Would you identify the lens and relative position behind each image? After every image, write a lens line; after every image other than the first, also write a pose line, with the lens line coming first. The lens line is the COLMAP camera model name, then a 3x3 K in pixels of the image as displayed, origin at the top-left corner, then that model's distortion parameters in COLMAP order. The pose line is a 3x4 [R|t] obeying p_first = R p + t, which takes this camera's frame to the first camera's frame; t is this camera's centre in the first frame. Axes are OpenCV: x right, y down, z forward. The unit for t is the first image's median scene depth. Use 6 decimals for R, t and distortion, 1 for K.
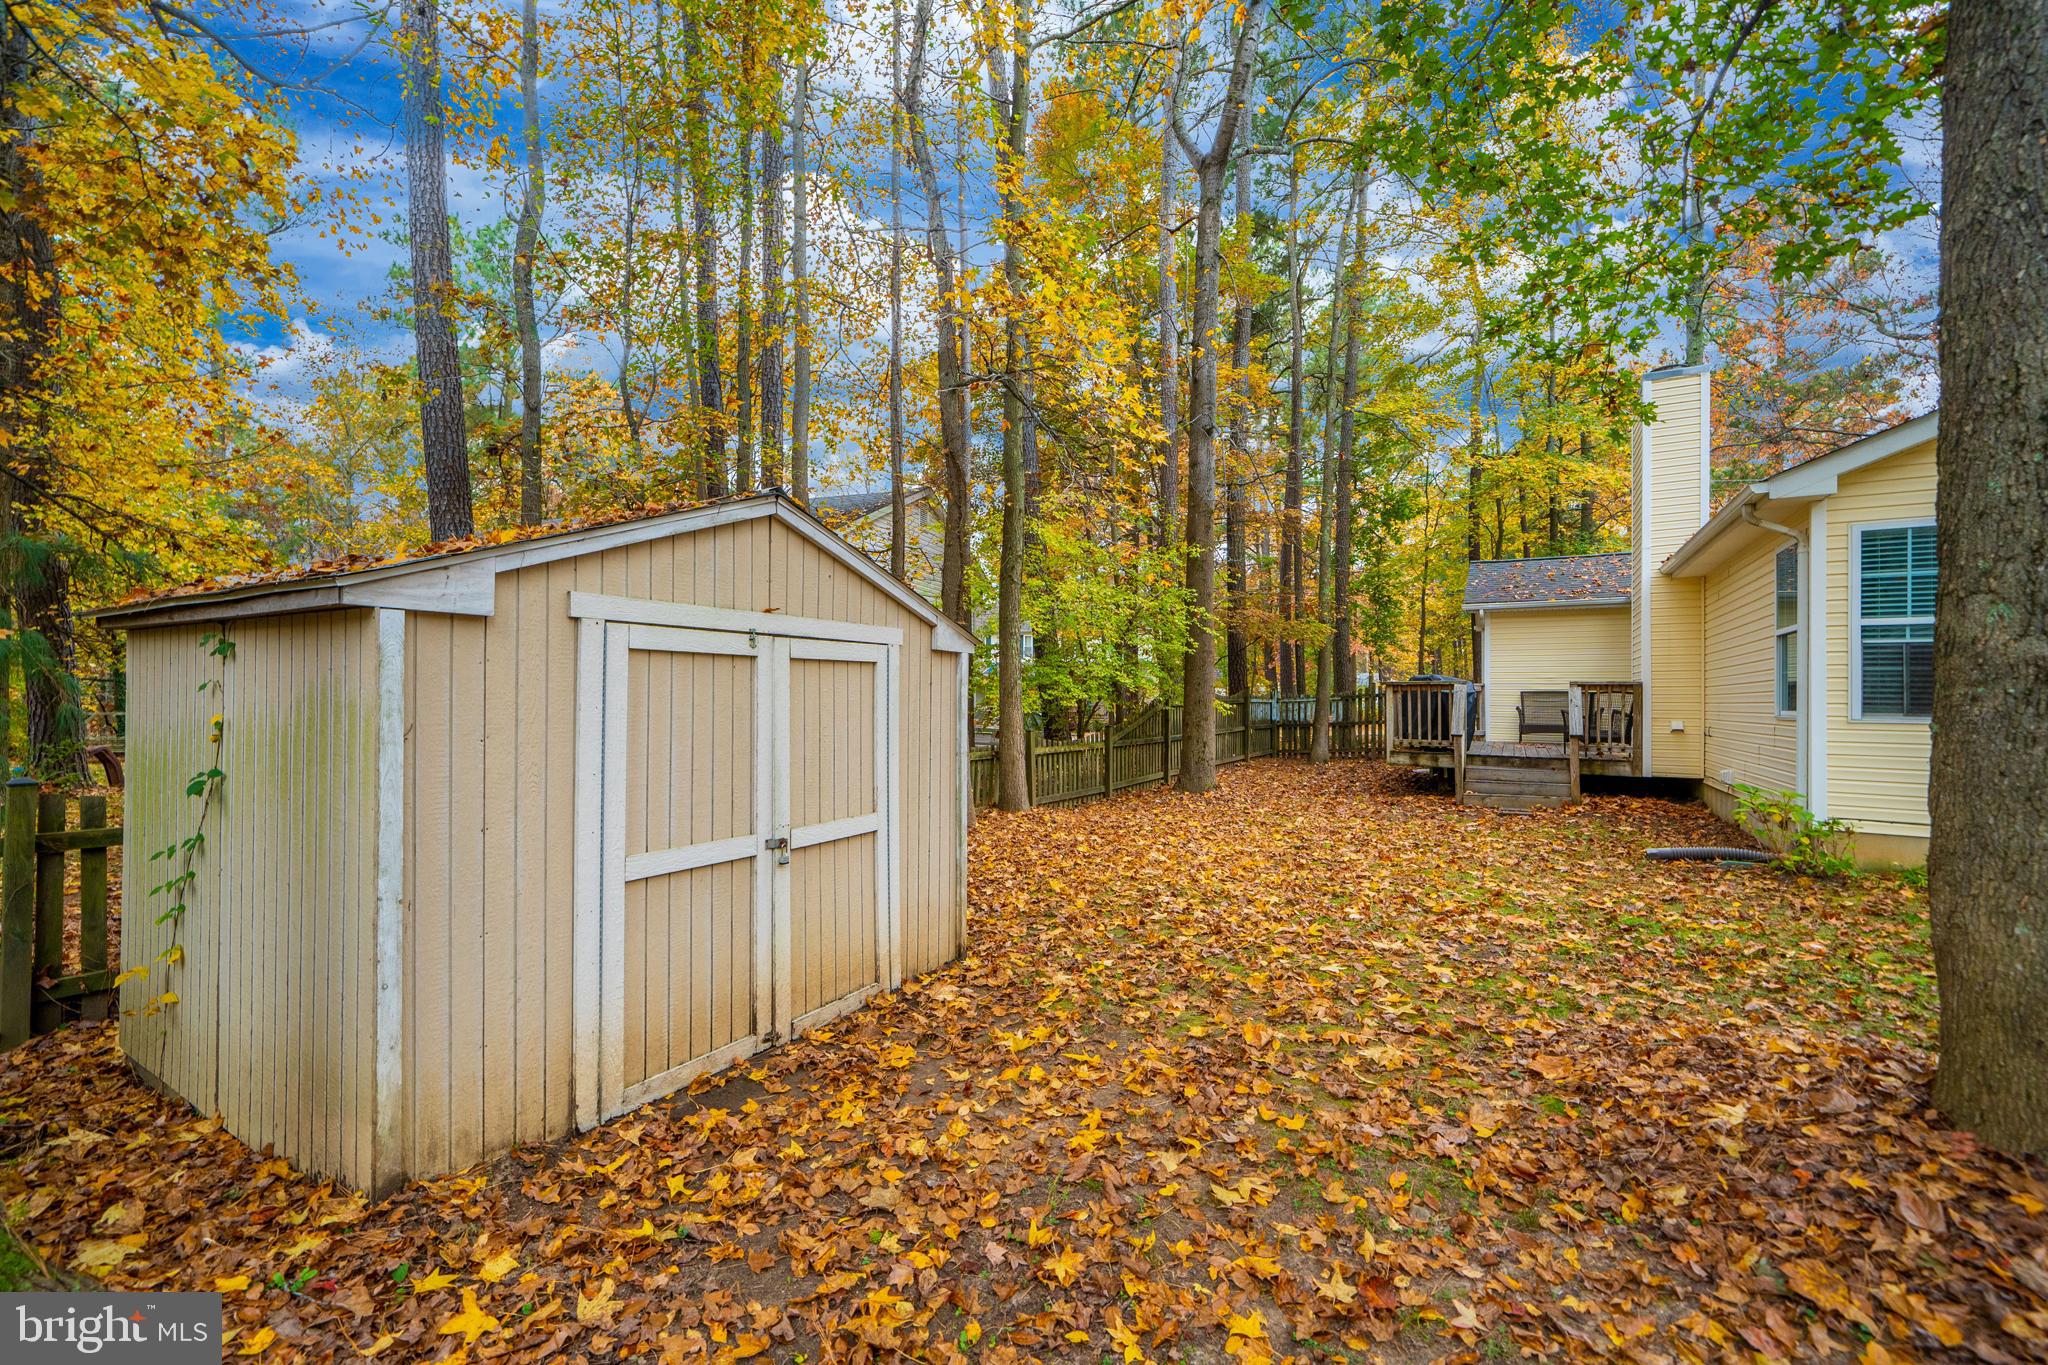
lens RADIAL K [[833.9, 0, 1024.0], [0, 833.9, 682.5], [0, 0, 1]] dist [-0.000413, 0.000121]
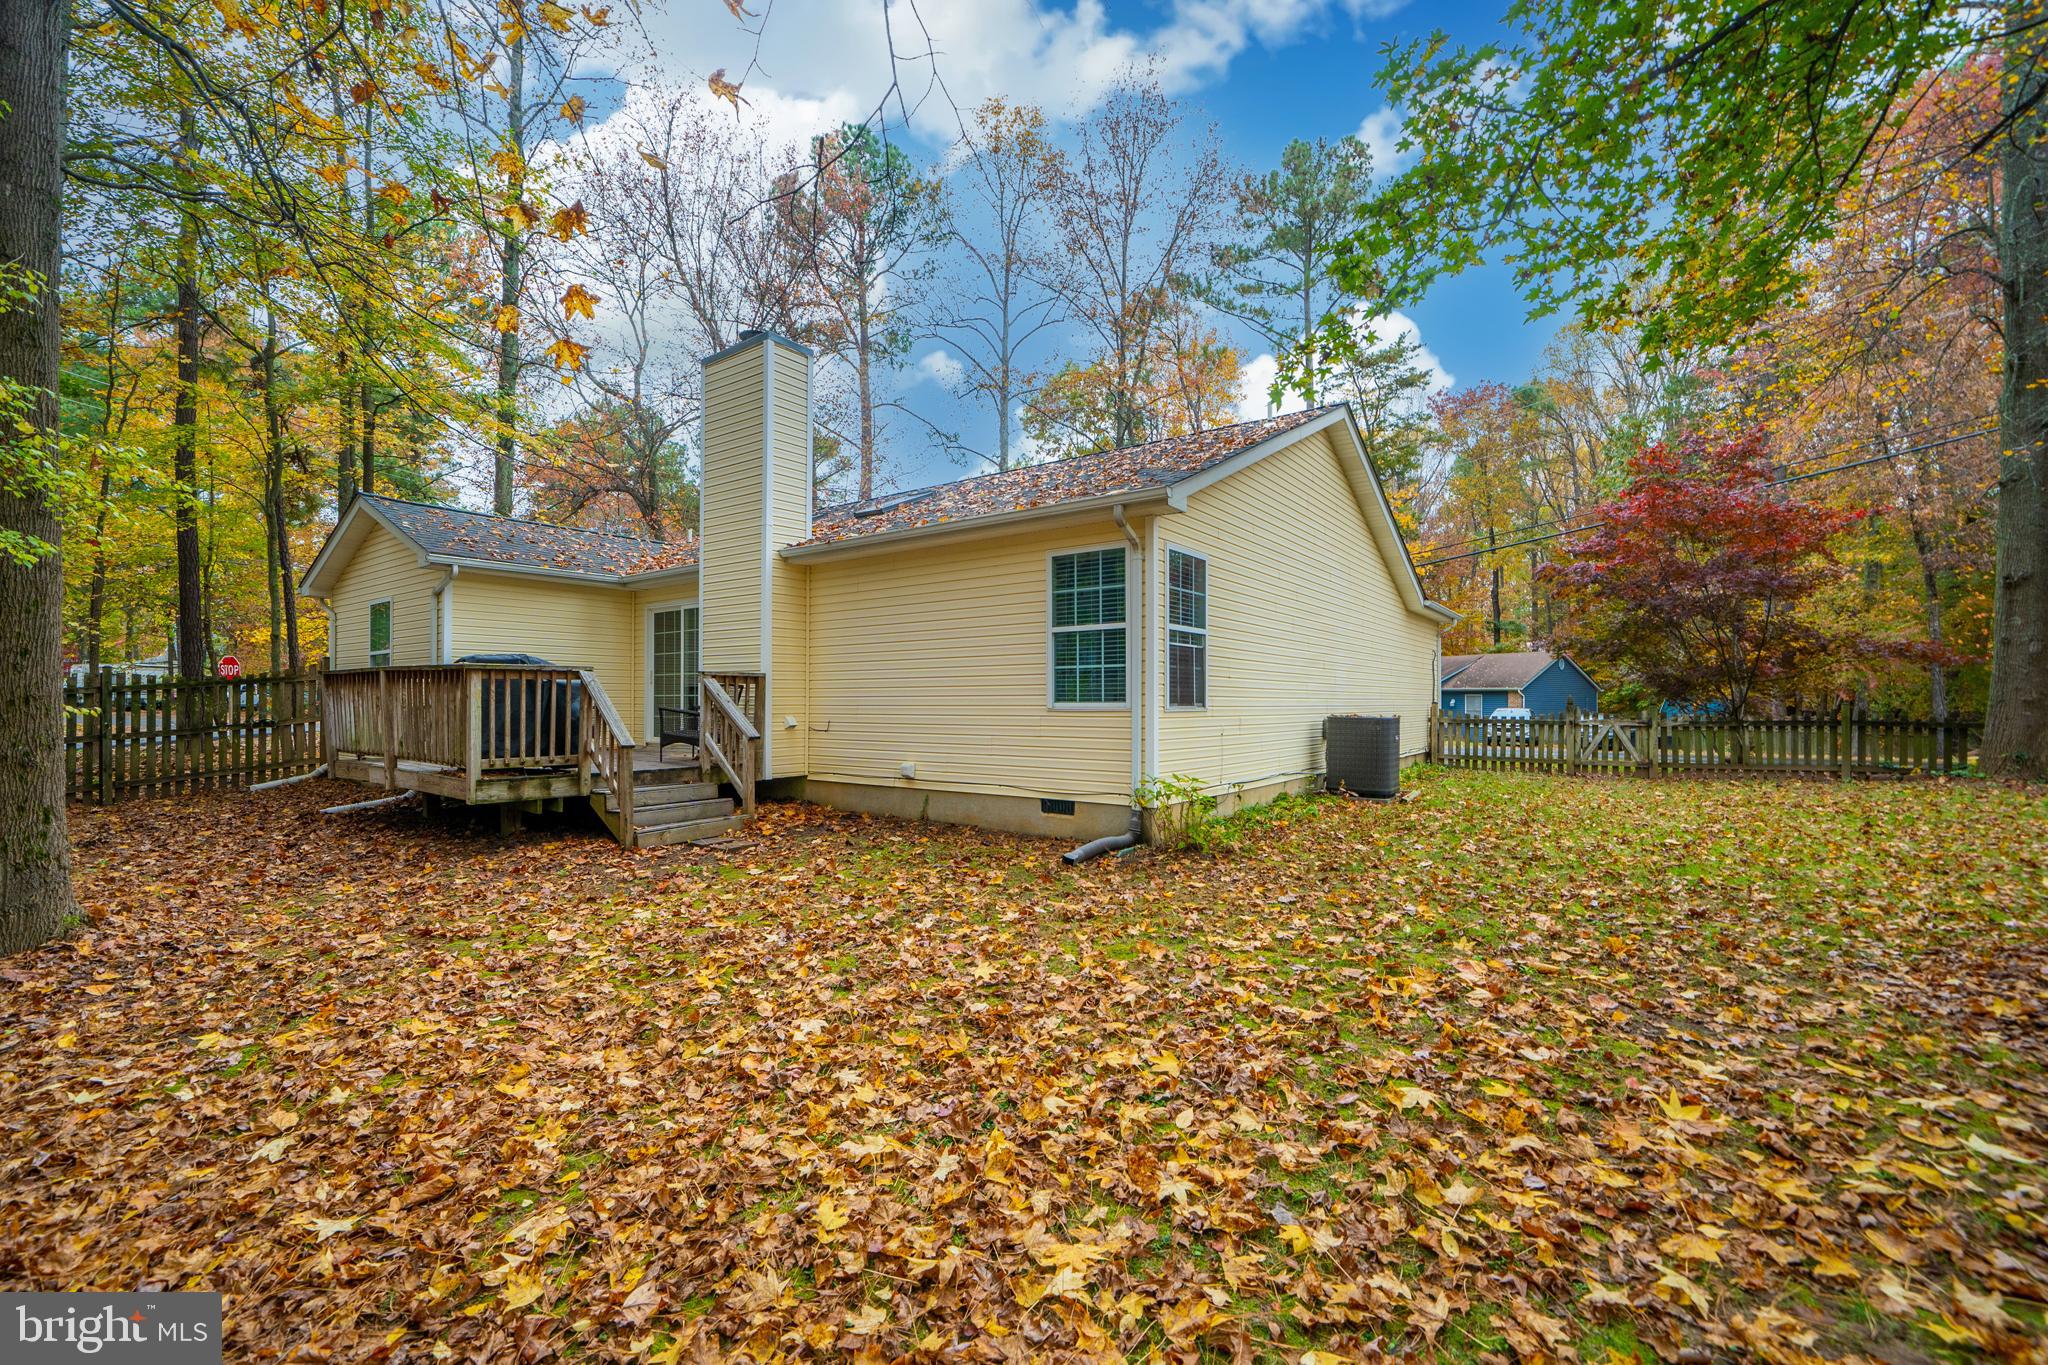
lens RADIAL K [[833.9, 0, 1024.0], [0, 833.9, 682.5], [0, 0, 1]] dist [-0.000413, 0.000121]
pose [[0.136556, 0.016638, 0.990493, -0.245829], [-0.017498, 0.999743, -0.014381, 0.038285], [-0.990478, -0.015368, 0.136812, 1.404861]]
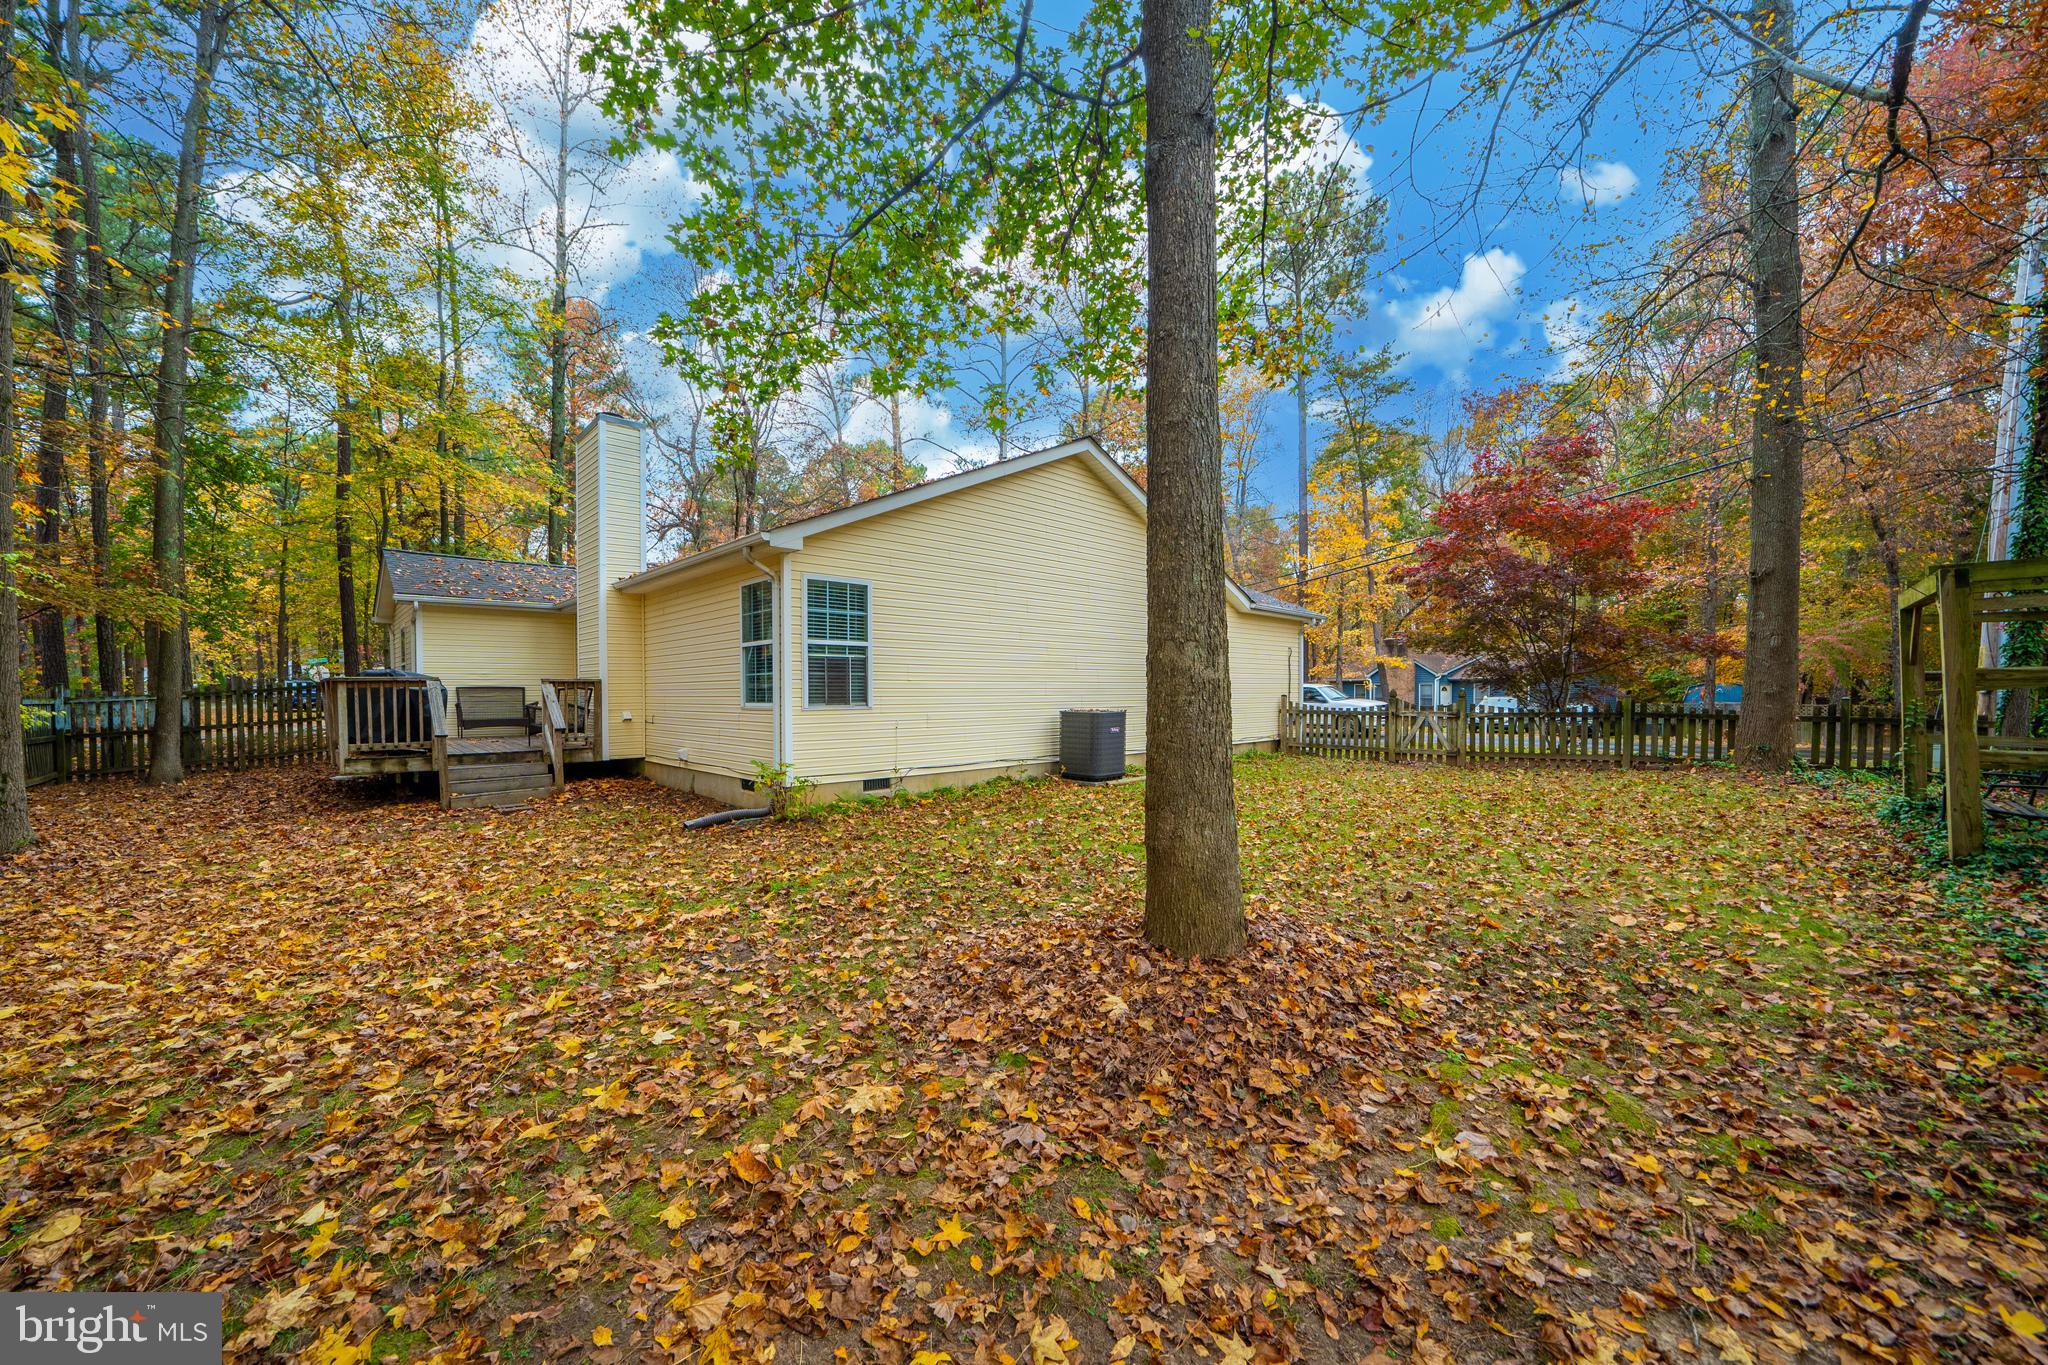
lens RADIAL K [[737.3, 0, 1017.9], [0, 737.3, 699.6], [0, 0, 1]] dist [-0.019453, 0.000295]
pose [[0.294994, -0.020042, 0.955289, -0.156787], [-0.010433, 0.999653, 0.024194, -0.007550], [-0.955442, -0.017104, 0.294682, 0.344546]]
